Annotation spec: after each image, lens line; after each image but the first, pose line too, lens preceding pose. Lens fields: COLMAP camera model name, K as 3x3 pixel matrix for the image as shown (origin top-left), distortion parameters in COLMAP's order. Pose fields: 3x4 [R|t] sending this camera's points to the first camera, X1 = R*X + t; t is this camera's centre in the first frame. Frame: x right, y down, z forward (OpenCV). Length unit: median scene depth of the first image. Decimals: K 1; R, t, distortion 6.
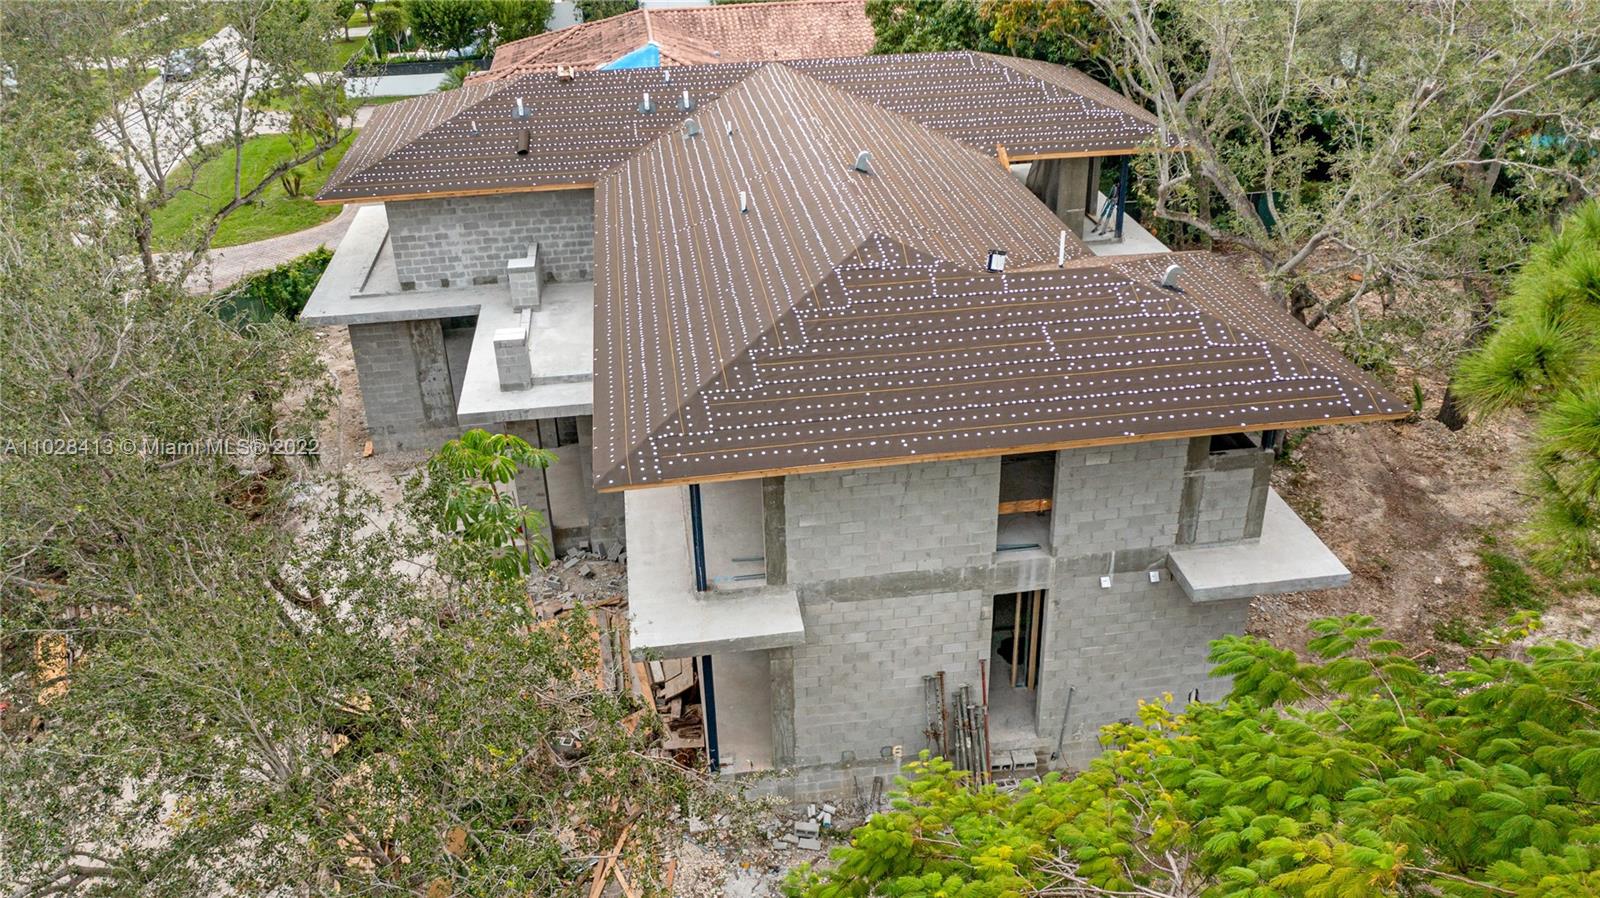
lens RADIAL K [[1275.1, 0, 800.0], [0, 1275.1, 449.0], [0, 0, 1]] dist [0.000067, 0.000181]
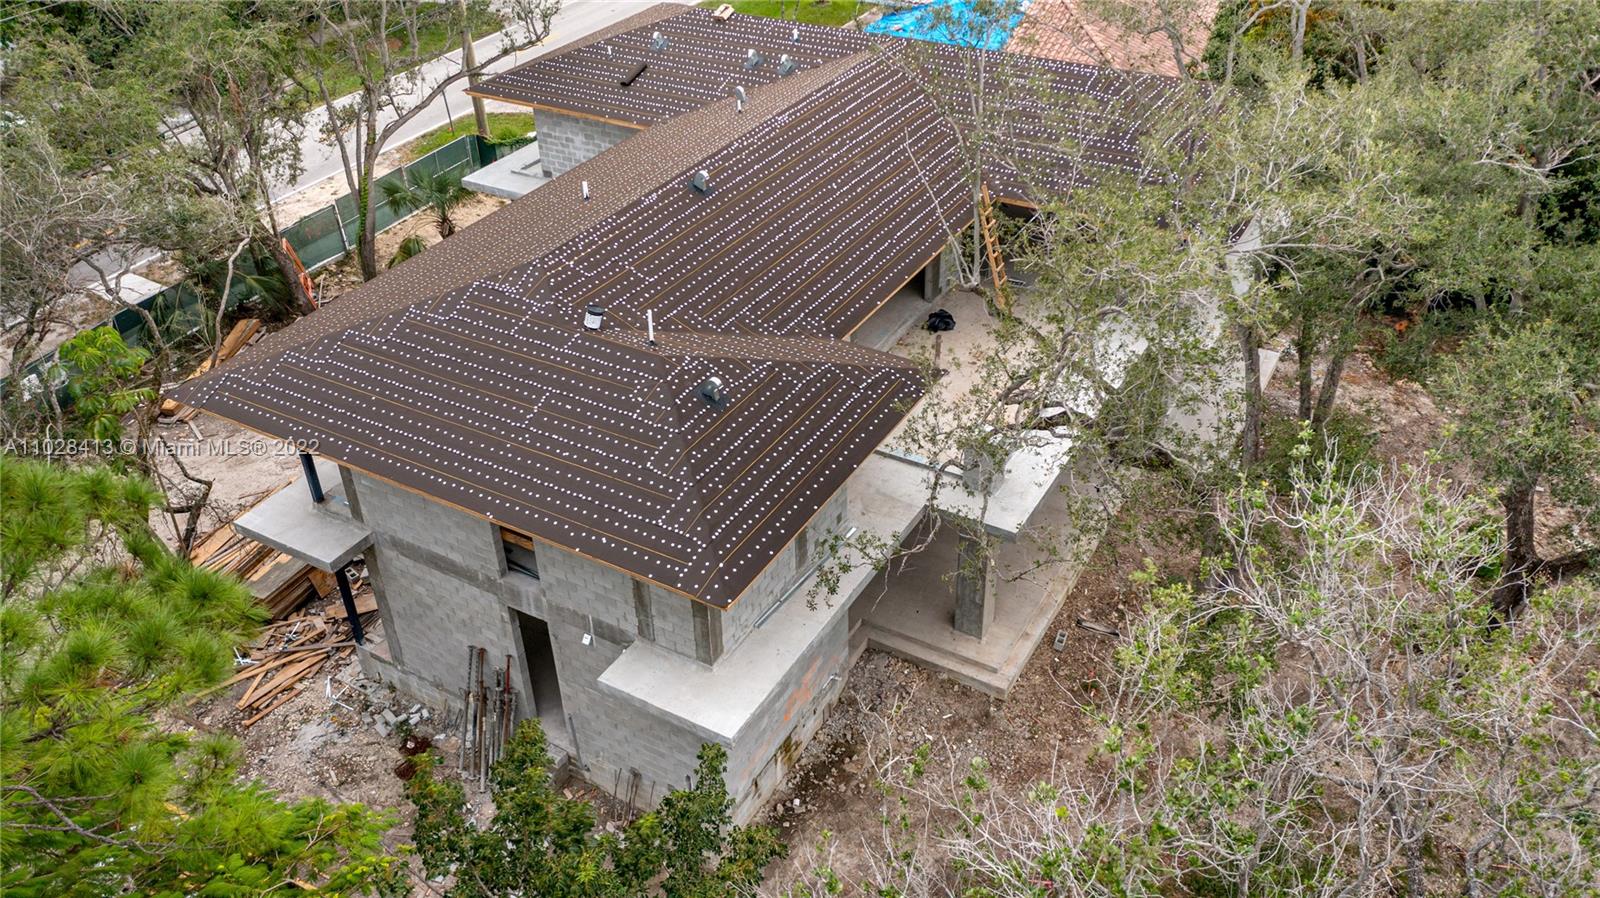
lens RADIAL K [[1275.1, 0, 800.0], [0, 1275.1, 449.0], [0, 0, 1]] dist [0.000067, 0.000181]
pose [[0.783803, 0.357276, -0.507943, 0.598091], [-0.286792, 0.933734, 0.214222, -0.223191], [0.550820, -0.022233, 0.834328, 0.151287]]
